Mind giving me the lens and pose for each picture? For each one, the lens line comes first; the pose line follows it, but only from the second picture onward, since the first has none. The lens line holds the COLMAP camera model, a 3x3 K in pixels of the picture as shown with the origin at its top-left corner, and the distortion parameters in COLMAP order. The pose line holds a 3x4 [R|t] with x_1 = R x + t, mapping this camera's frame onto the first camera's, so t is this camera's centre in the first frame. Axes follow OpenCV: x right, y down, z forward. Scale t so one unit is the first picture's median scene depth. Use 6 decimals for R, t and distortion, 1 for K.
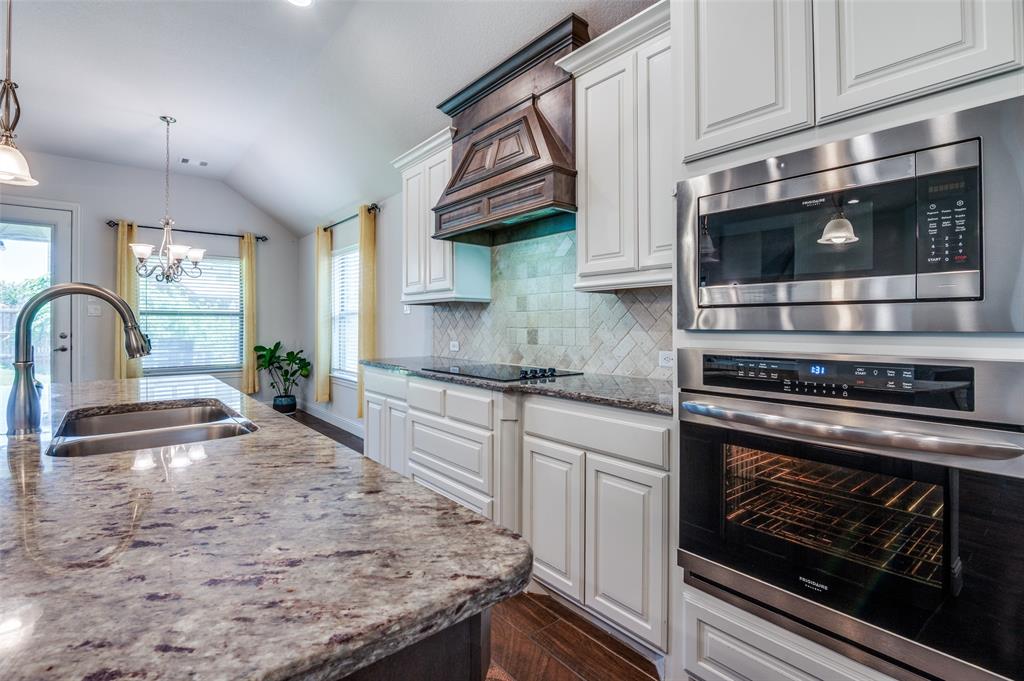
lens RADIAL K [[475.5, 0, 505.8], [0, 475.5, 325.1], [0, 0, 1]] dist [-0.019568, -0.001389]
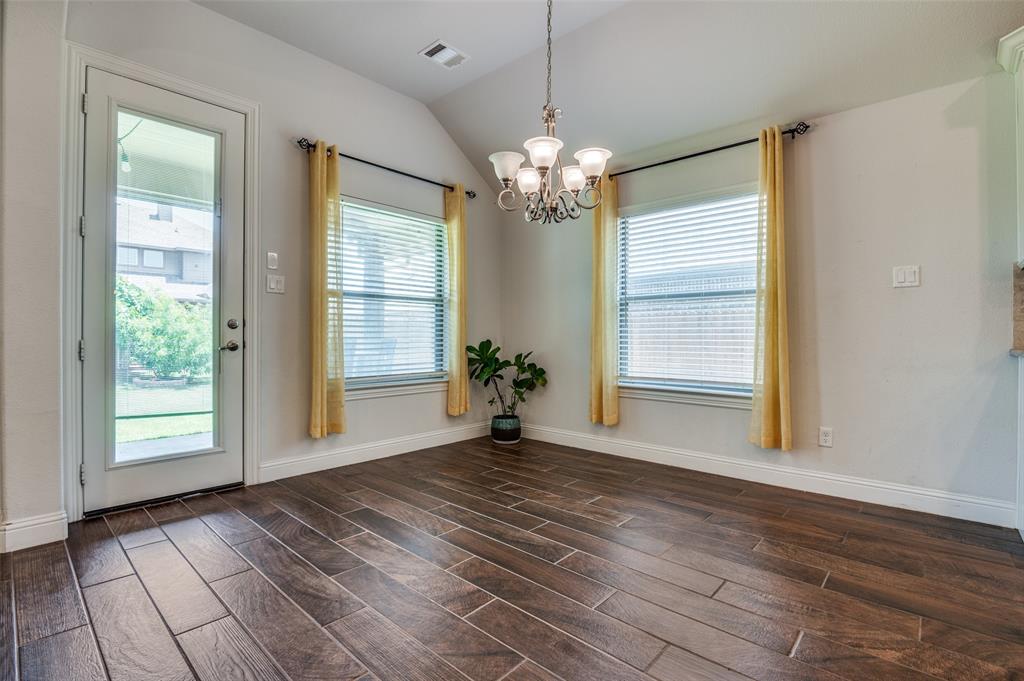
lens RADIAL K [[475.5, 0, 510.4], [0, 475.5, 340.1], [0, 0, 1]] dist [-0.019568, -0.001389]
pose [[0.991606, 0.002056, 0.129280, -1.171706], [-0.002697, 0.999985, 0.004785, 0.067666], [-0.129268, -0.005093, 0.991597, 0.621097]]
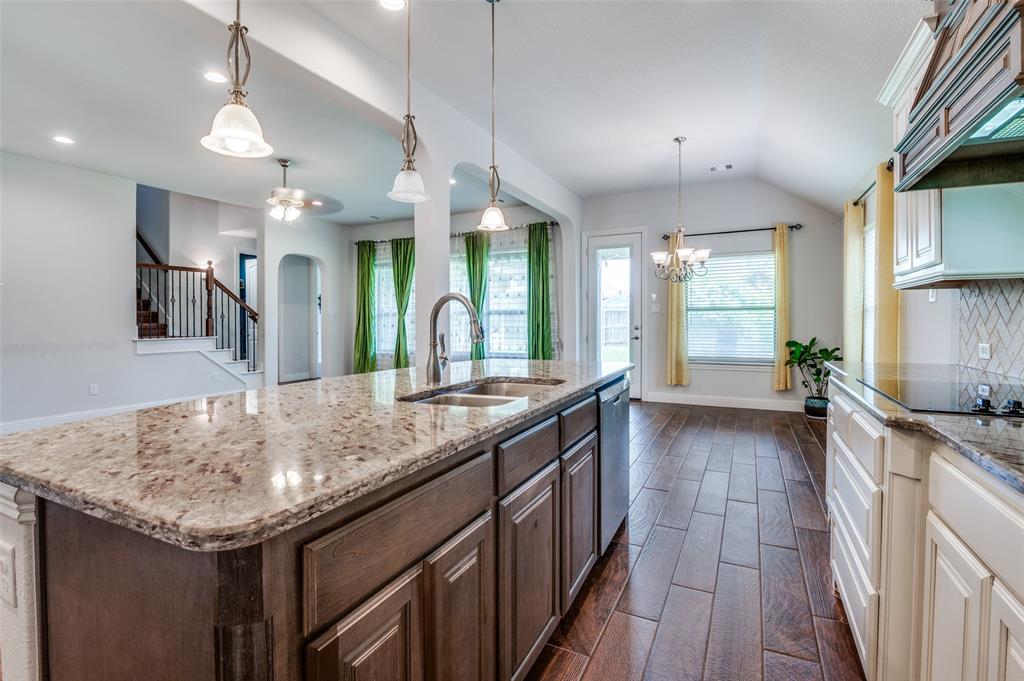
lens RADIAL K [[475.5, 0, 512.7], [0, 475.5, 331.1], [0, 0, 1]] dist [-0.019568, -0.001389]
pose [[0.410585, 0.018201, -0.911641, 0.237865], [0.004307, 0.999751, 0.021899, 0.001201], [0.911812, -0.012918, 0.410405, 0.215257]]
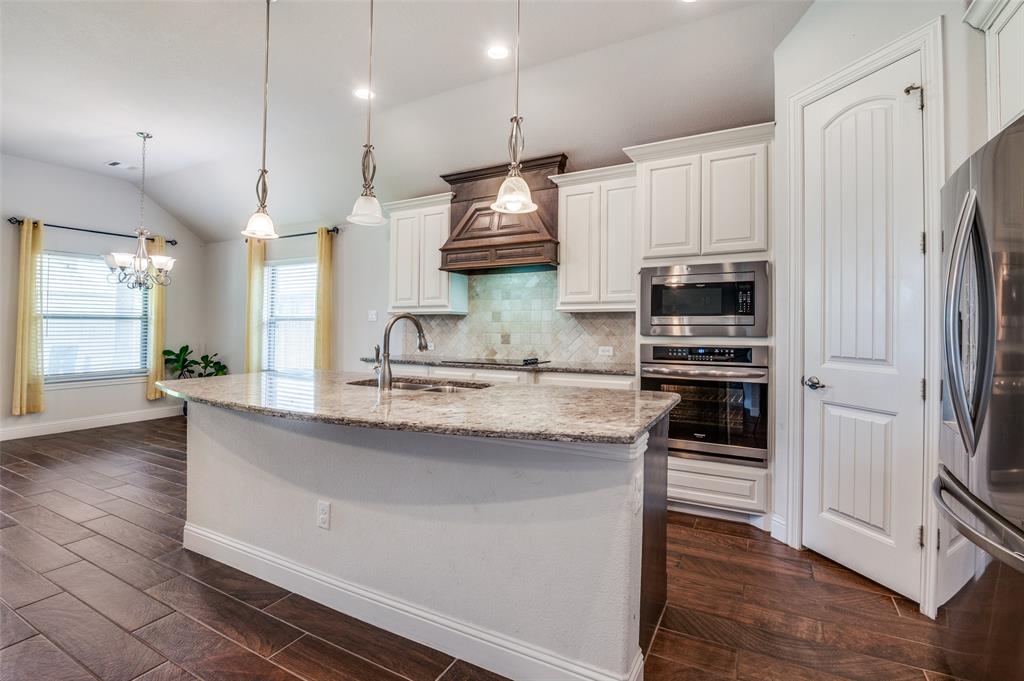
lens RADIAL K [[475.5, 0, 503.0], [0, 475.5, 320.3], [0, 0, 1]] dist [-0.019568, -0.001389]
pose [[0.929374, 0.007569, 0.369063, -0.497043], [-0.002244, 0.999887, -0.014855, -0.011741], [-0.369134, 0.012978, 0.929286, -0.382696]]
